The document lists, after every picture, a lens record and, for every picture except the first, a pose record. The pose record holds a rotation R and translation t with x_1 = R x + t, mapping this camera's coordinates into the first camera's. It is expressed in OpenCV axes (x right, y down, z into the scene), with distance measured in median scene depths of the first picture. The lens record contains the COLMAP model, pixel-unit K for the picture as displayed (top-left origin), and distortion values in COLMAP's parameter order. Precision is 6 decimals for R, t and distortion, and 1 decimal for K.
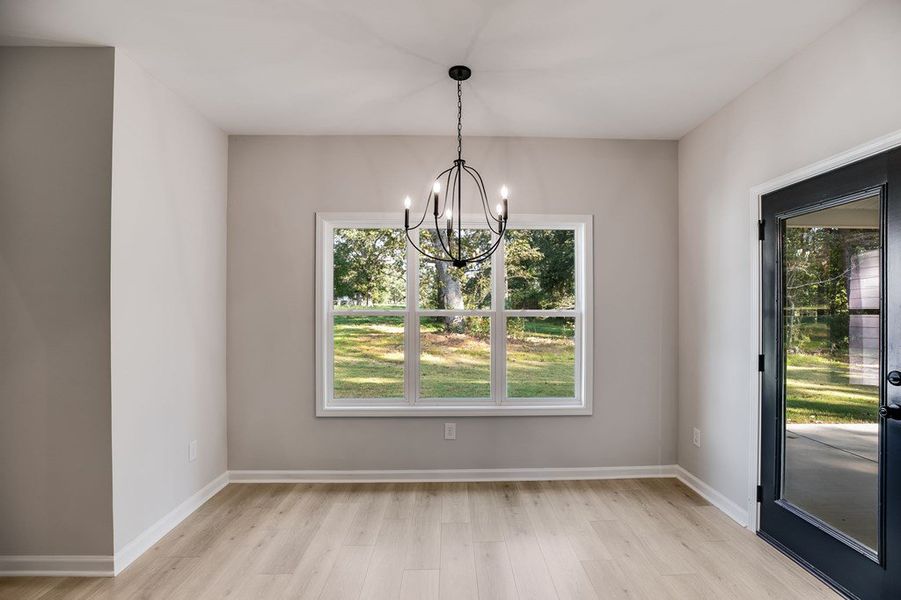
lens RADIAL K [[414.2, 0, 460.5], [0, 414.2, 304.1], [0, 0, 1]] dist [-0.016328, 0.012702]
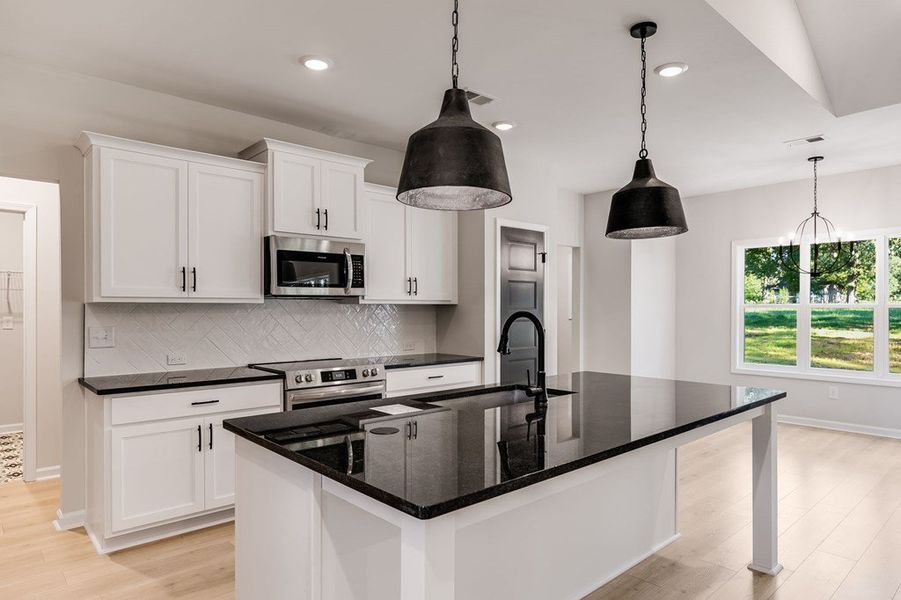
lens RADIAL K [[560.3, 0, 453.6], [0, 560.3, 305.0], [0, 0, 1]] dist [0.002335, 0.000583]
pose [[0.656689, -0.001684, -0.754160, 0.114983], [0.006538, 0.999973, 0.003460, 0.000735], [0.754133, -0.007203, 0.656682, -0.243707]]
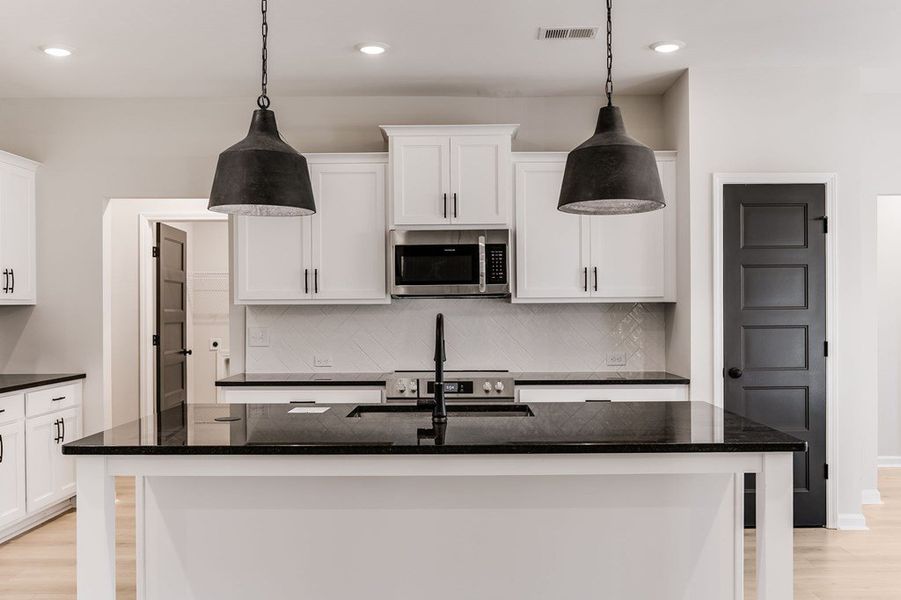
lens RADIAL K [[872.6, 0, 448.3], [0, 872.6, 316.3], [0, 0, 1]] dist [-0.000001, 0.010906]
pose [[-0.039513, 0.008371, -0.999184, 0.229880], [0.015265, 0.999853, 0.007773, 0.002927], [0.999102, -0.014946, -0.039635, -0.101803]]
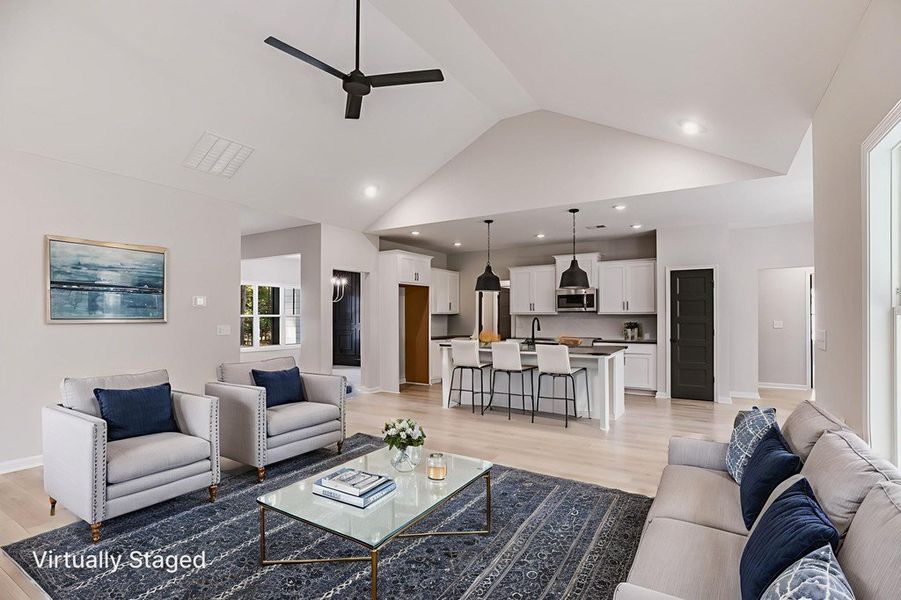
lens RADIAL K [[420.0, 0, 467.9], [0, 420.0, 316.7], [0, 0, 1]] dist [-0.000651, 0.000285]
pose [[-0.530527, 0.001386, -0.847667, 0.375132], [0.008590, 0.999956, -0.003741, 0.004291], [0.847624, -0.009267, -0.530516, 0.045851]]
